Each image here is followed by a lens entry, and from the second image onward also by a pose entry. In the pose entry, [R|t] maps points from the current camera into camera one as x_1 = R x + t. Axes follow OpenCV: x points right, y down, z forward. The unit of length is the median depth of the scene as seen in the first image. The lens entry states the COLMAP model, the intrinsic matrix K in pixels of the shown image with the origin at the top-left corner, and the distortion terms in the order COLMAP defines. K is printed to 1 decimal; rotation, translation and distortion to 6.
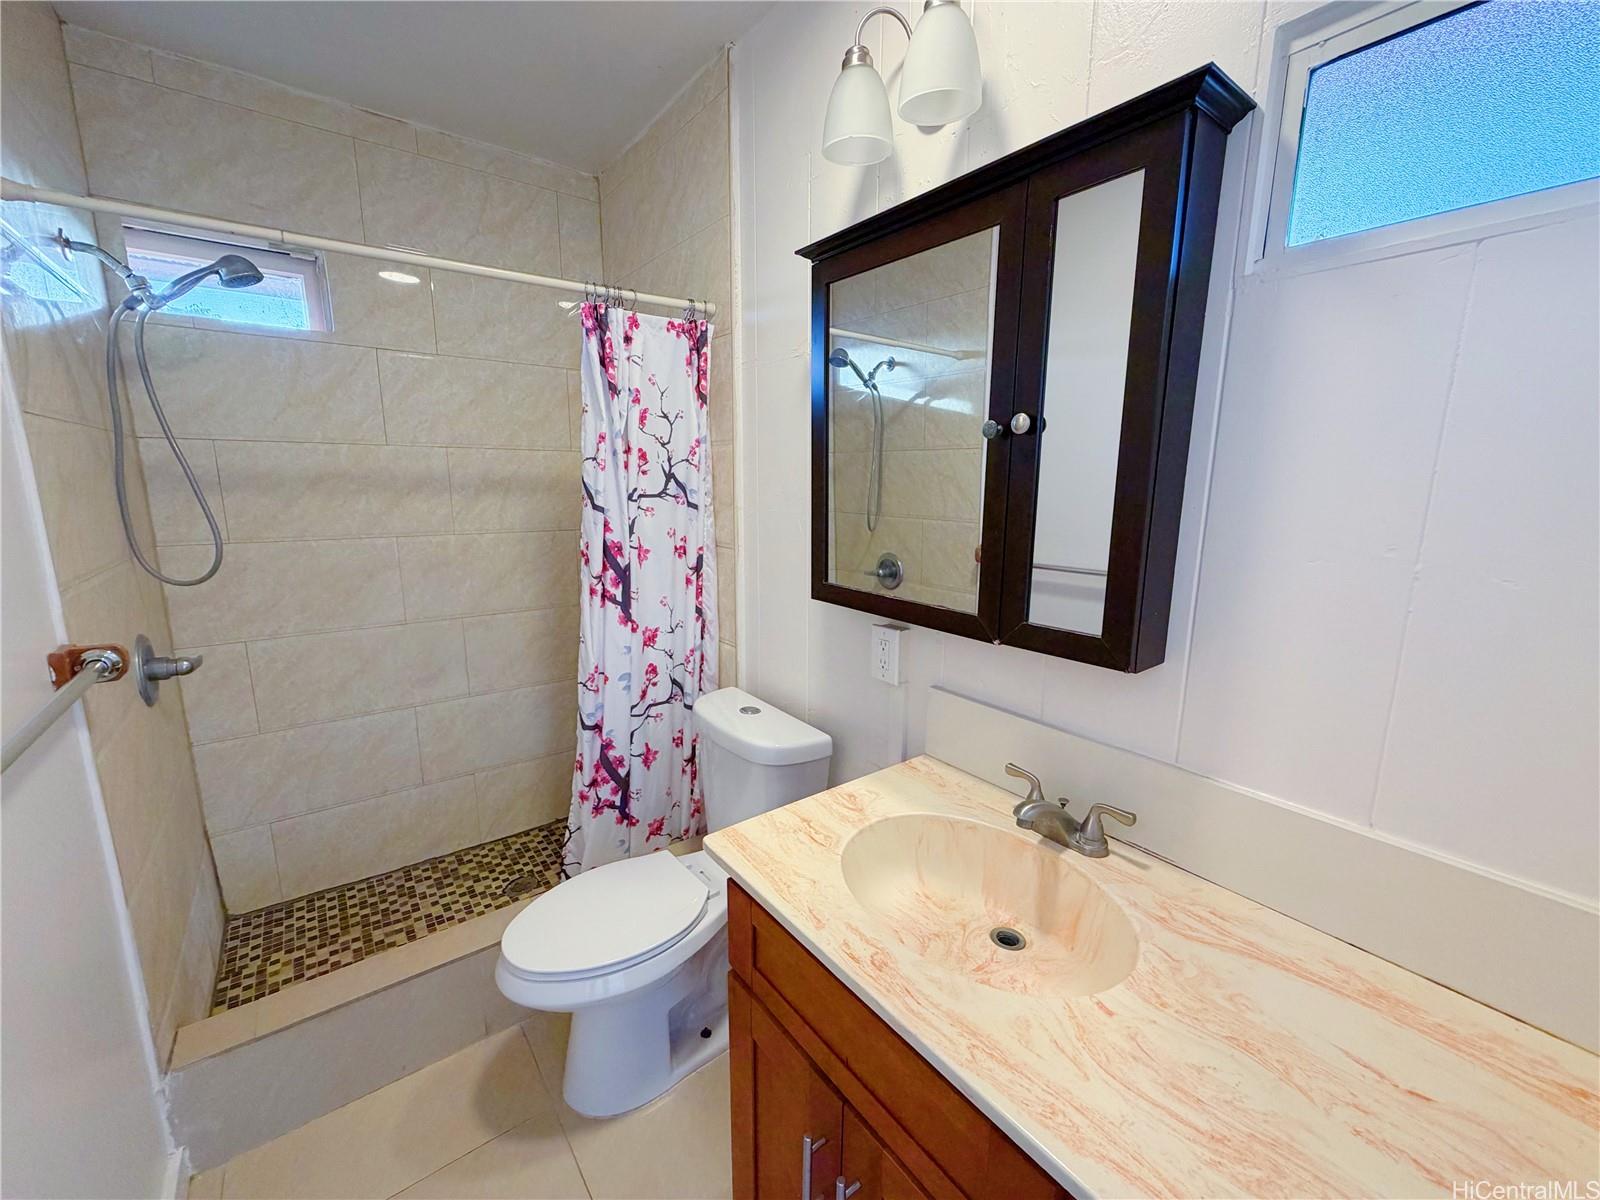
lens RADIAL K [[638.4, 0, 804.7], [0, 638.4, 598.2], [0, 0, 1]] dist [0.009470, 0.000108]
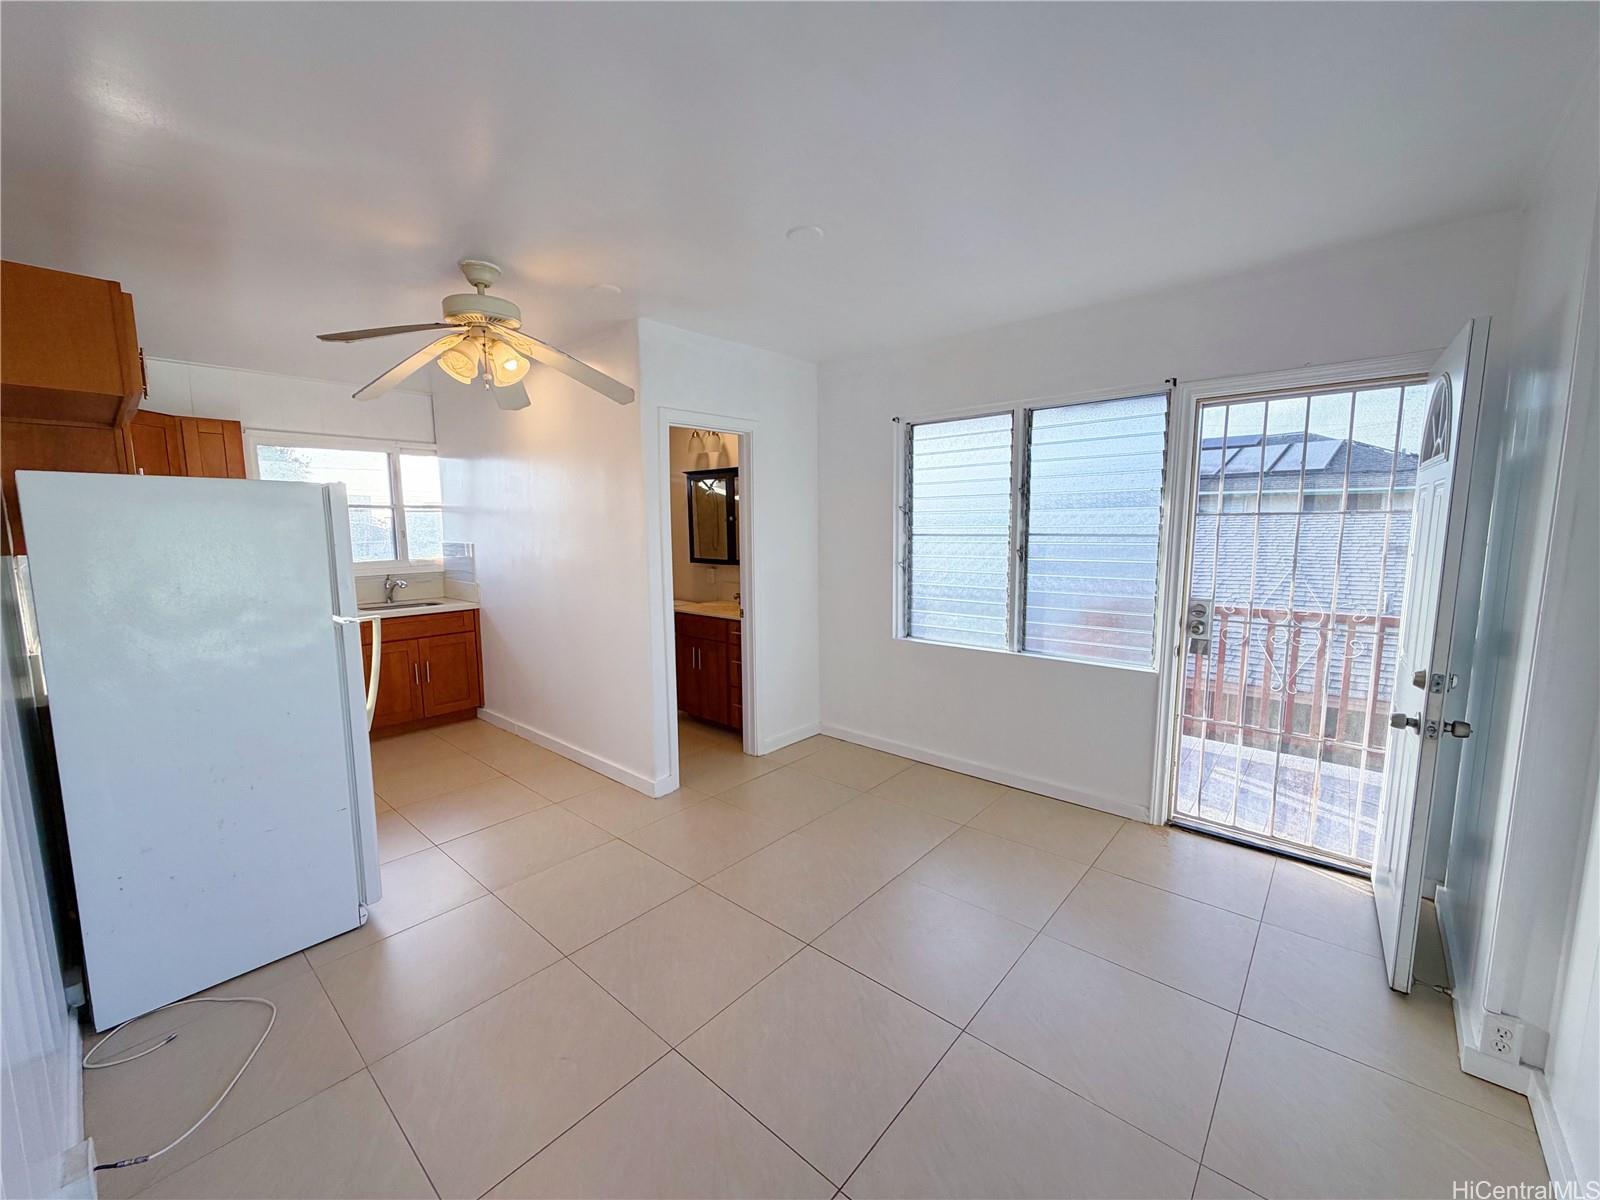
lens RADIAL K [[638.4, 0, 798.3], [0, 638.4, 600.9], [0, 0, 1]] dist [0.009470, 0.000108]
pose [[0.980731, -0.039349, 0.191359, -0.100823], [0.052410, 0.996593, -0.063676, 0.547980], [-0.188201, 0.072478, 0.979452, -3.030761]]
